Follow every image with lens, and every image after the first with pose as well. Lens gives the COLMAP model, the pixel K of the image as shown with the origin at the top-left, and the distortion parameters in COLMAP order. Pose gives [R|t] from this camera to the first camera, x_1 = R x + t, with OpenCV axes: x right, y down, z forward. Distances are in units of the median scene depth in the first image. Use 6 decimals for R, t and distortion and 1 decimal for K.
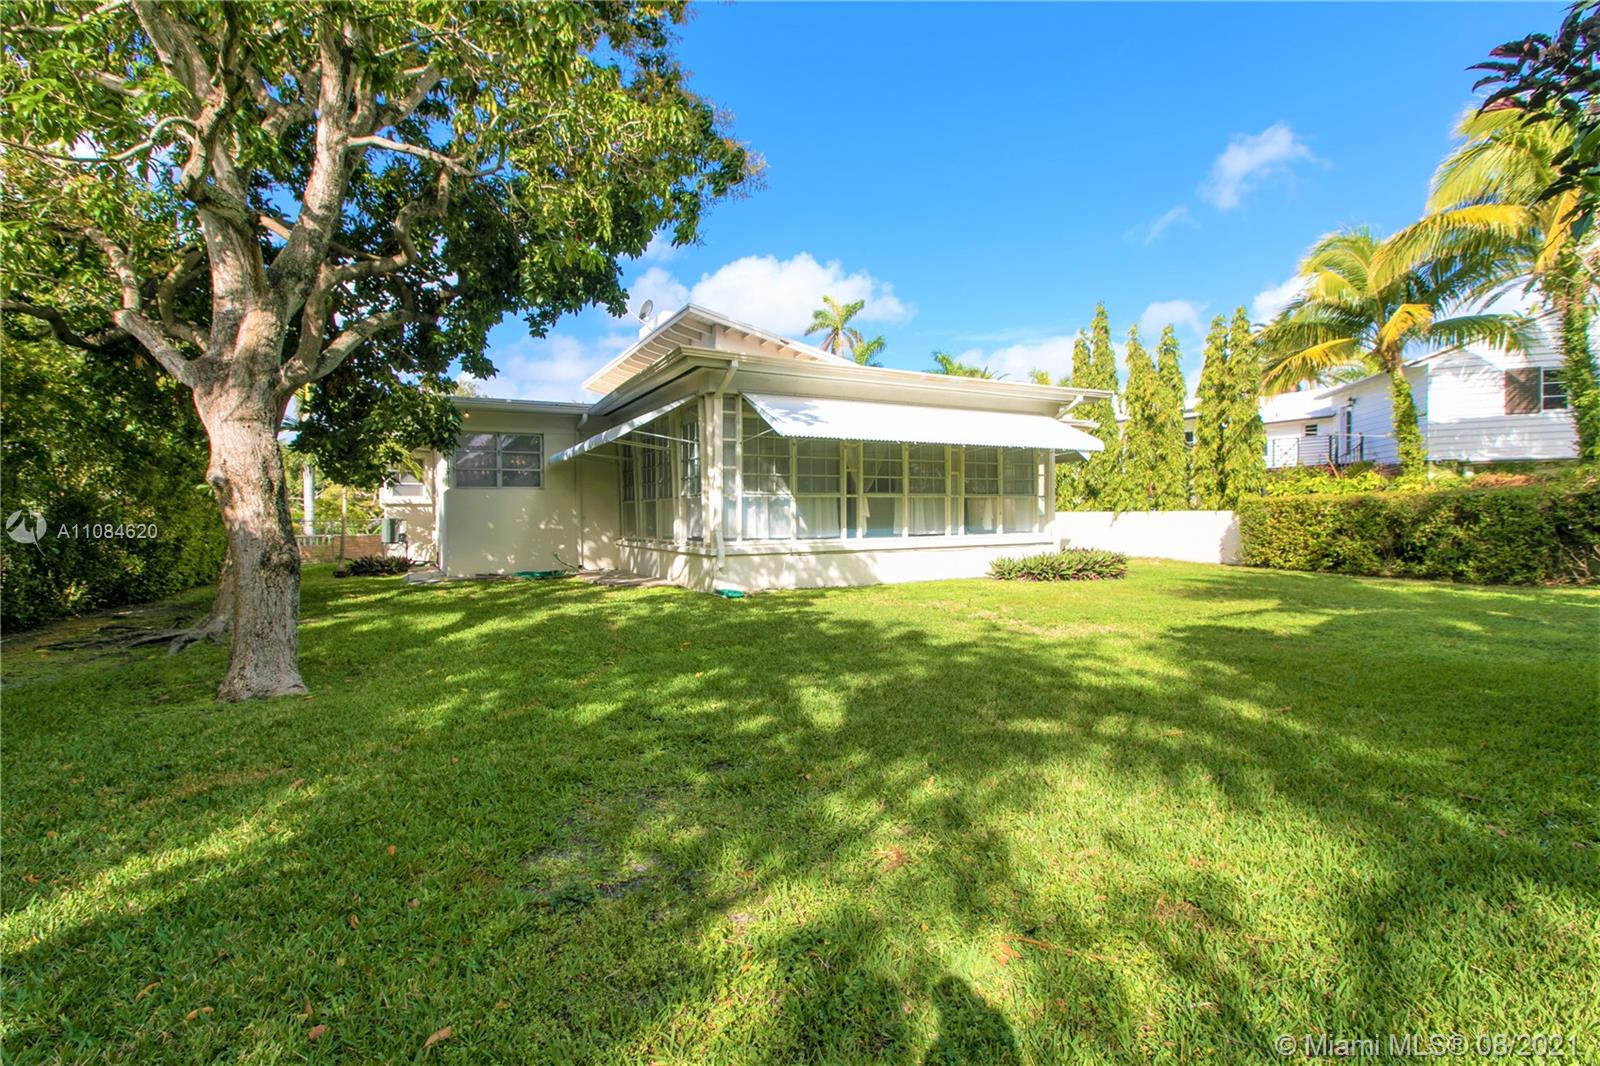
lens RADIAL K [[726.9, 0, 800.0], [0, 726.9, 533.0], [0, 0, 1]] dist [-0.000996, -0.000024]
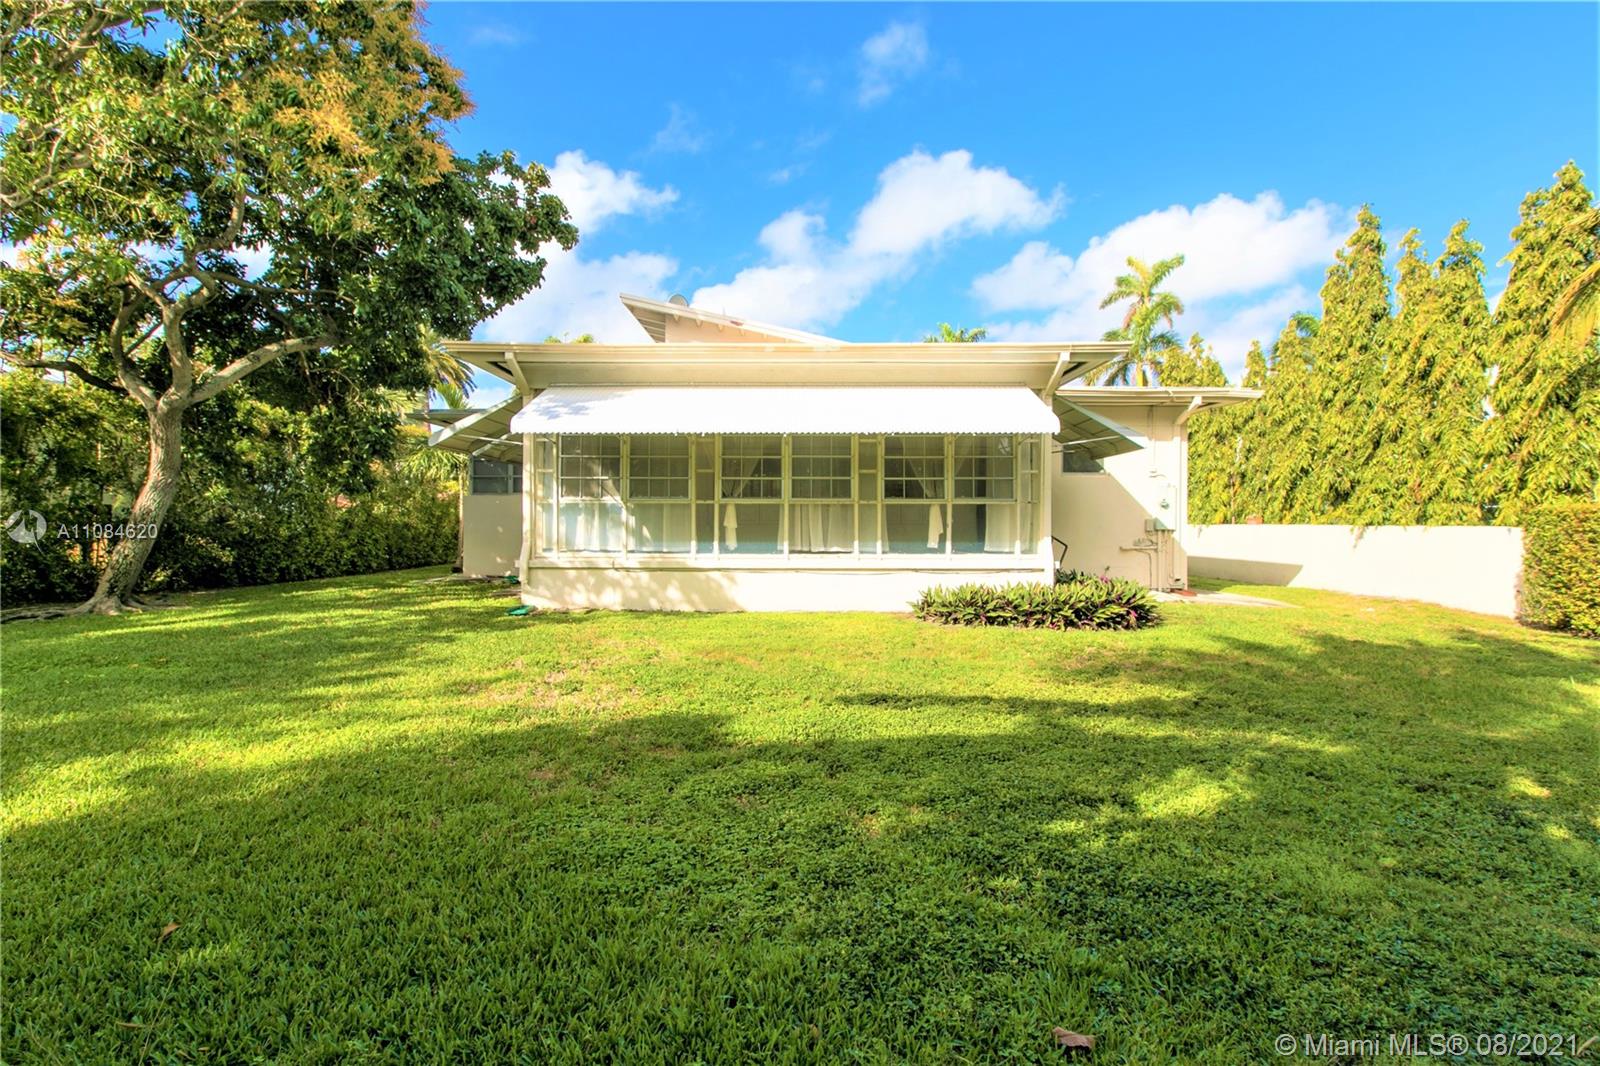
lens RADIAL K [[758.4, 0, 800.0], [0, 758.4, 533.0], [0, 0, 1]] dist [0.003224, 0.000082]
pose [[0.871996, 0.020921, -0.489067, 0.545575], [-0.024501, 0.999699, -0.000919, -0.016454], [0.488900, 0.012784, 0.872246, 0.281704]]
